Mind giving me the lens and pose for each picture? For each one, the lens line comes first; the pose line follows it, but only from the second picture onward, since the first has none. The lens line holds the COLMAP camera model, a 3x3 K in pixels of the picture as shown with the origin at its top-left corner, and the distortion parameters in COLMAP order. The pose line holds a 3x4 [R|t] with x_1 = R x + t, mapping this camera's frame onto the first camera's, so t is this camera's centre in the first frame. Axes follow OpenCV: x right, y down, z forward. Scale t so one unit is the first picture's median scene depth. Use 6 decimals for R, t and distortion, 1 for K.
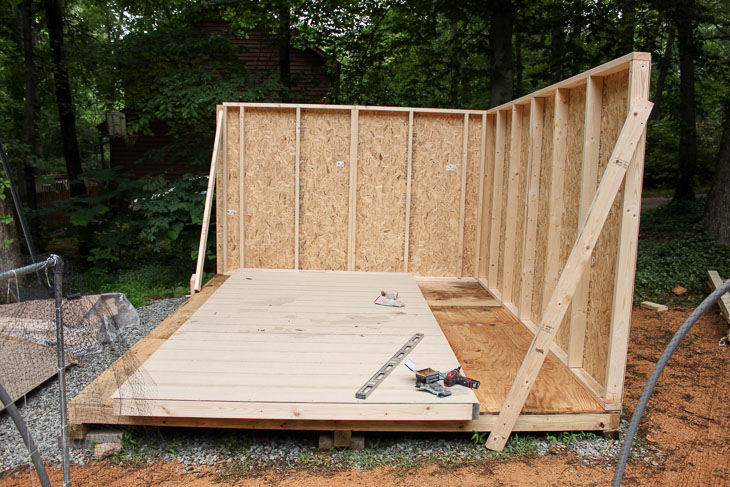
lens RADIAL K [[601.8, 0, 366.0], [0, 601.8, 264.1], [0, 0, 1]] dist [-0.122130, 0.001918]
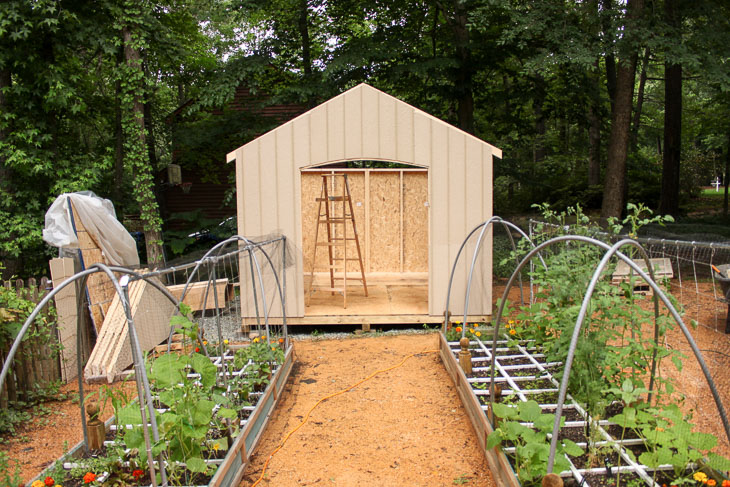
lens RADIAL K [[601.8, 0, 366.0], [0, 601.8, 264.1], [0, 0, 1]] dist [-0.122130, 0.001918]
pose [[0.999233, -0.029402, -0.025862, 0.013397], [0.027875, 0.997955, -0.057523, 0.091042], [0.027500, 0.056758, 0.998009, -0.630473]]
